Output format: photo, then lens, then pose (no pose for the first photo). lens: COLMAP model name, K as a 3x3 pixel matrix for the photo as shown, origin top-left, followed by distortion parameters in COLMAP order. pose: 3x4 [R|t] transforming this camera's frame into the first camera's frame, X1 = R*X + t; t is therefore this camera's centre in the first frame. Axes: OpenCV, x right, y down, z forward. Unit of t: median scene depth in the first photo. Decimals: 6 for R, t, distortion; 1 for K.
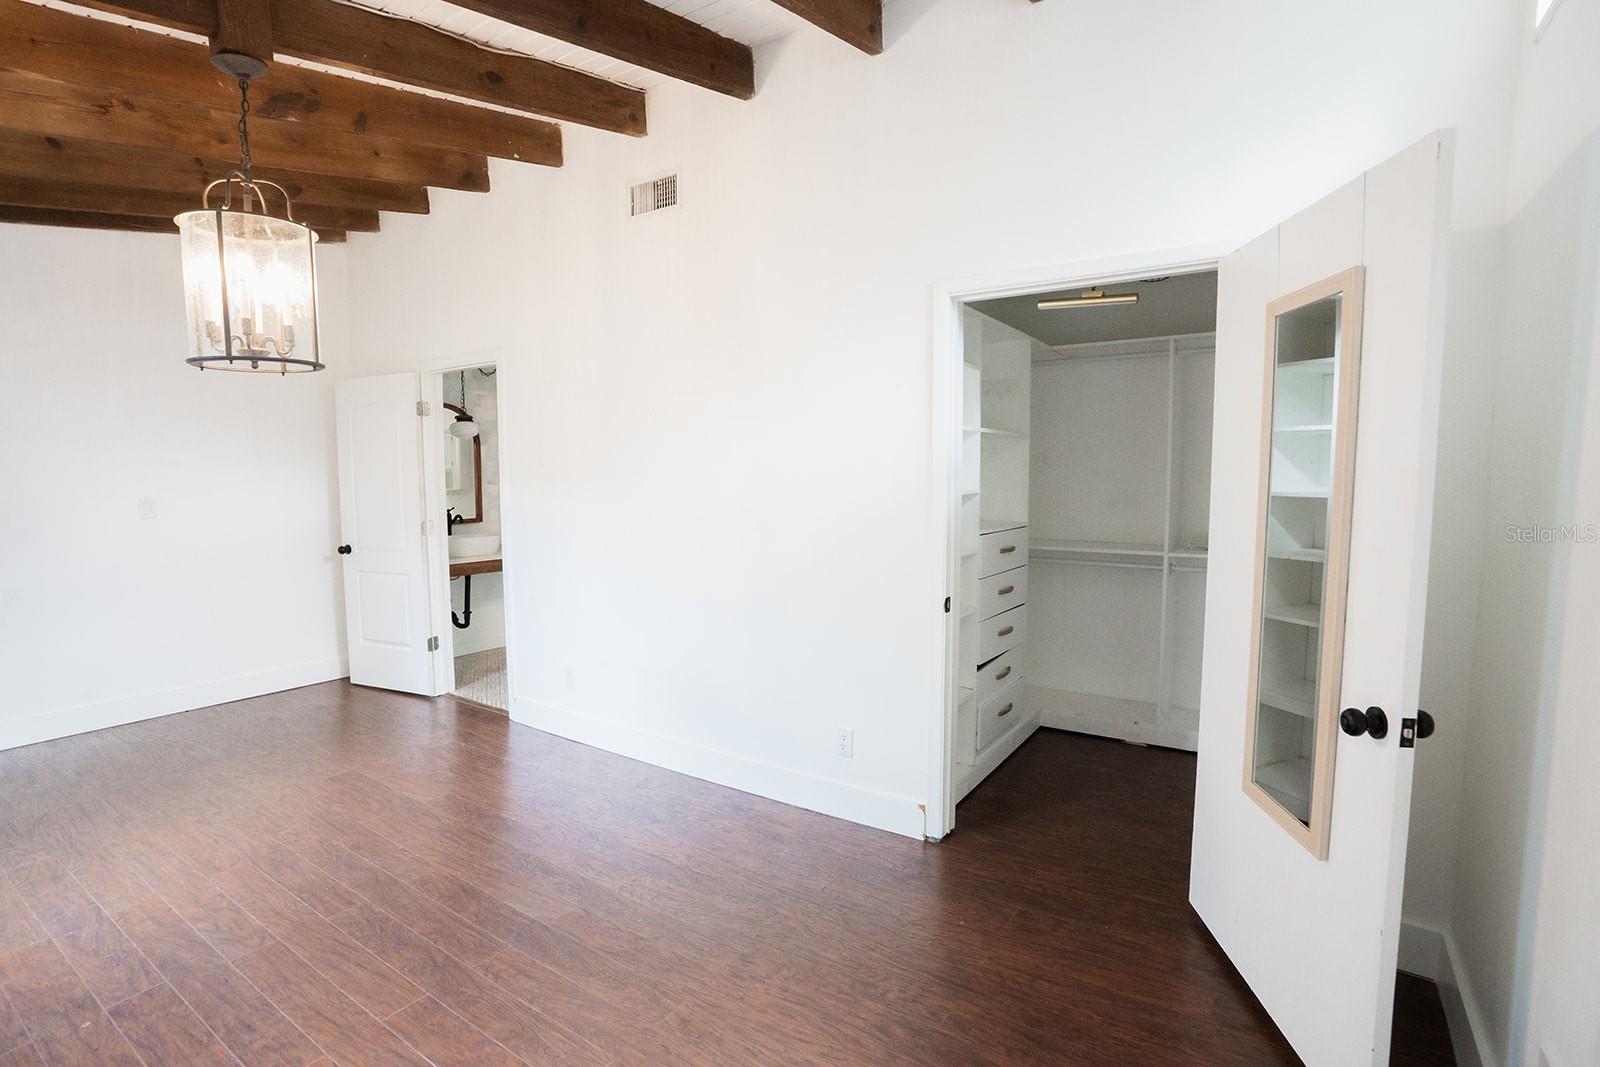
lens RADIAL K [[774.6, 0, 804.8], [0, 774.6, 538.5], [0, 0, 1]] dist [-0.058042, 0.024282]
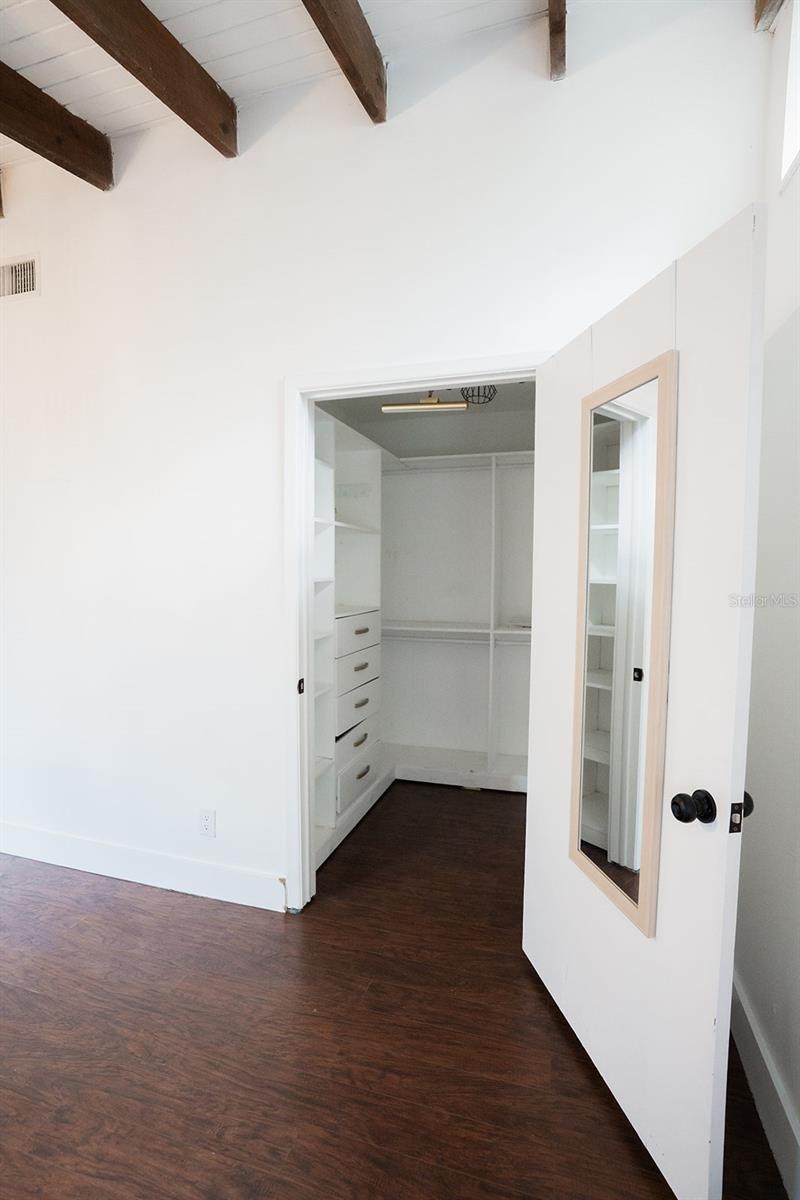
lens RADIAL K [[595.7, 0, 393.6], [0, 595.7, 608.8], [0, 0, 1]] dist [-0.002001, 0.001744]
pose [[0.959818, -0.011273, 0.280398, 0.079397], [0.016475, 0.999733, -0.016202, -0.003951], [-0.280141, 0.020170, 0.959747, 0.186430]]
